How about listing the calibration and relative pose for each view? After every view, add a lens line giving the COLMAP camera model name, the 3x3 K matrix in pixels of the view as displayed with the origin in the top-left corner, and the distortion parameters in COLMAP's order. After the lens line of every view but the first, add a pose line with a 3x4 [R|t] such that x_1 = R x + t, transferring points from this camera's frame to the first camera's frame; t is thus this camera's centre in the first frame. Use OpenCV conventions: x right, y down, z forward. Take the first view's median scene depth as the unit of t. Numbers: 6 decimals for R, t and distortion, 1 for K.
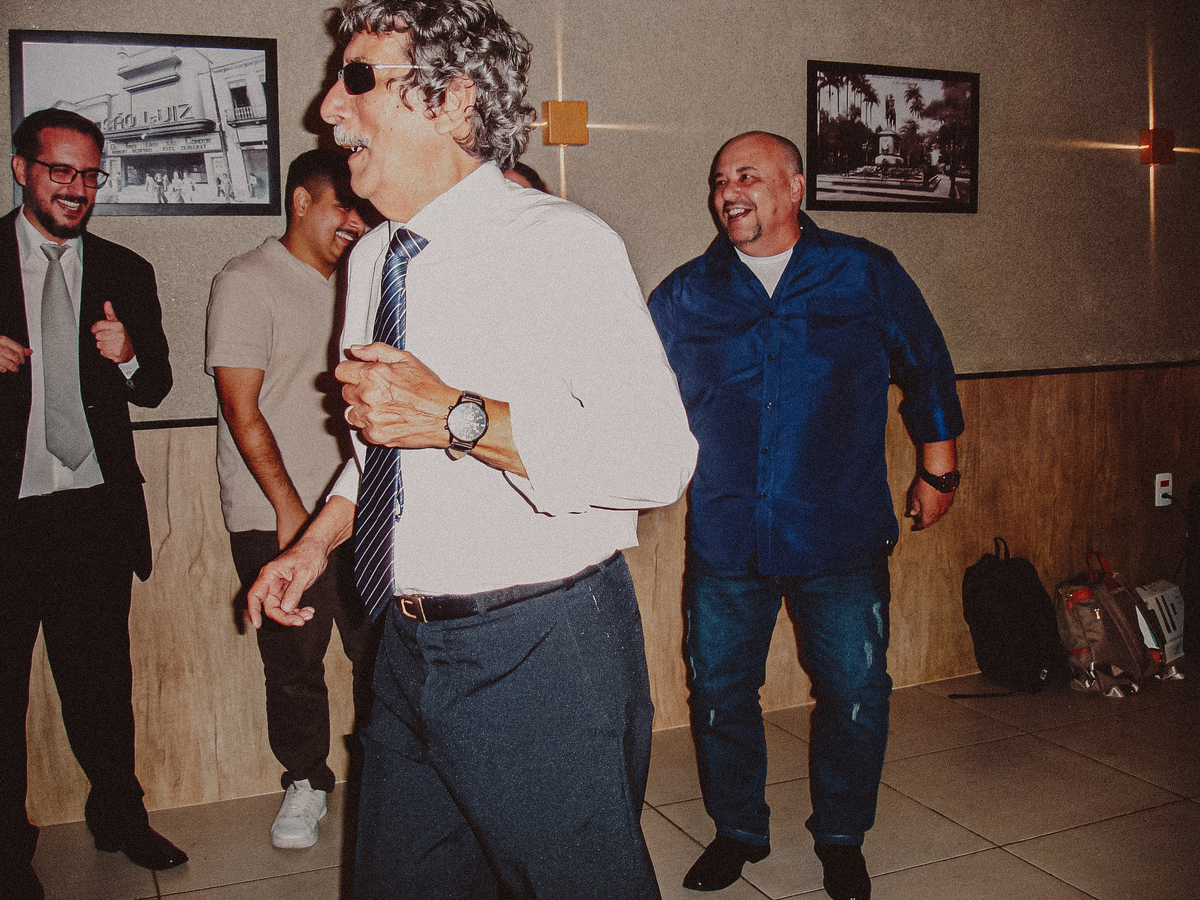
lens RADIAL K [[1368.8, 0, 643.0], [0, 1368.8, 438.5], [0, 0, 1]] dist [-0.102444, 0.000000]
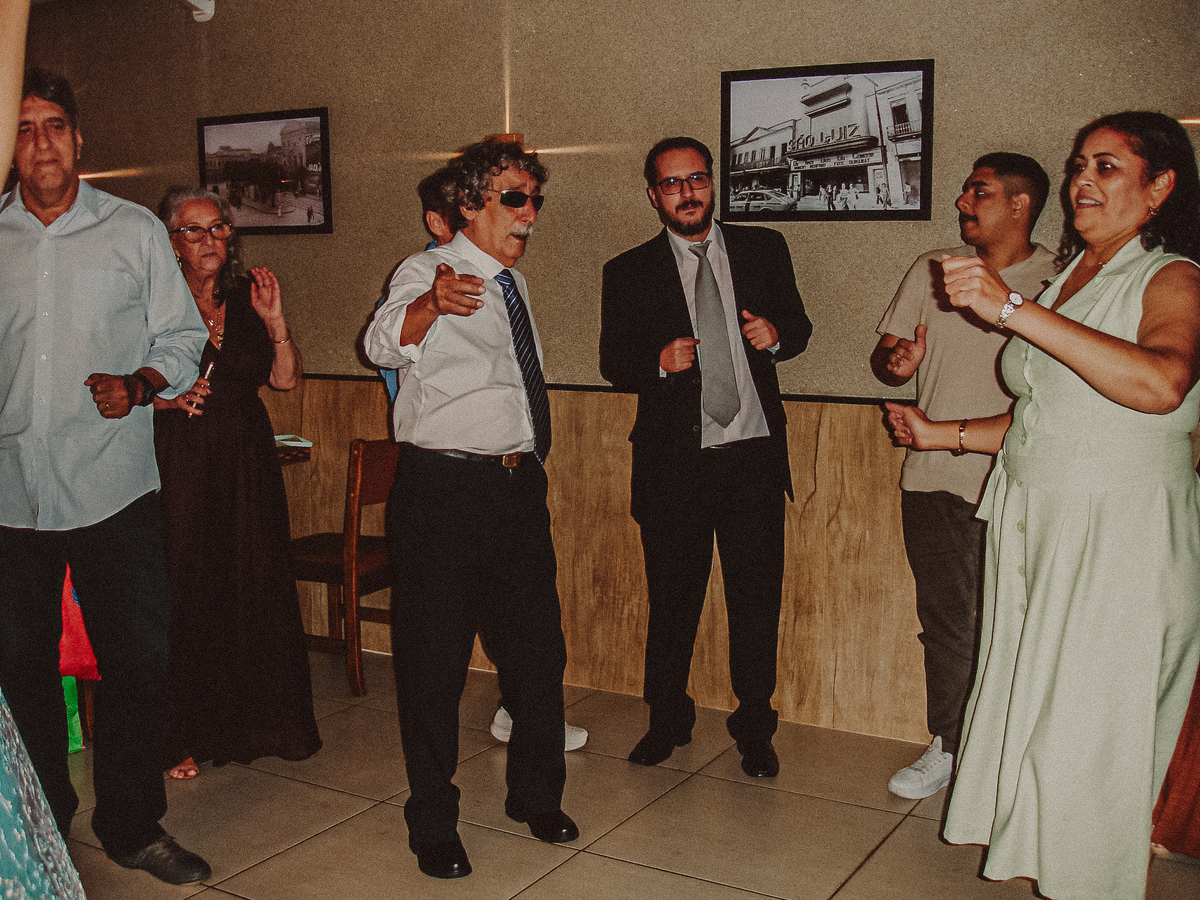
lens RADIAL K [[1368.8, 0, 574.1], [0, 1368.8, 469.4], [0, 0, 1]] dist [-0.102444, 0.000000]
pose [[0.592361, 0.129522, -0.795193, 0.464913], [-0.100452, 0.991165, 0.086613, -0.030841], [0.799386, 0.028572, 0.600138, 0.117000]]
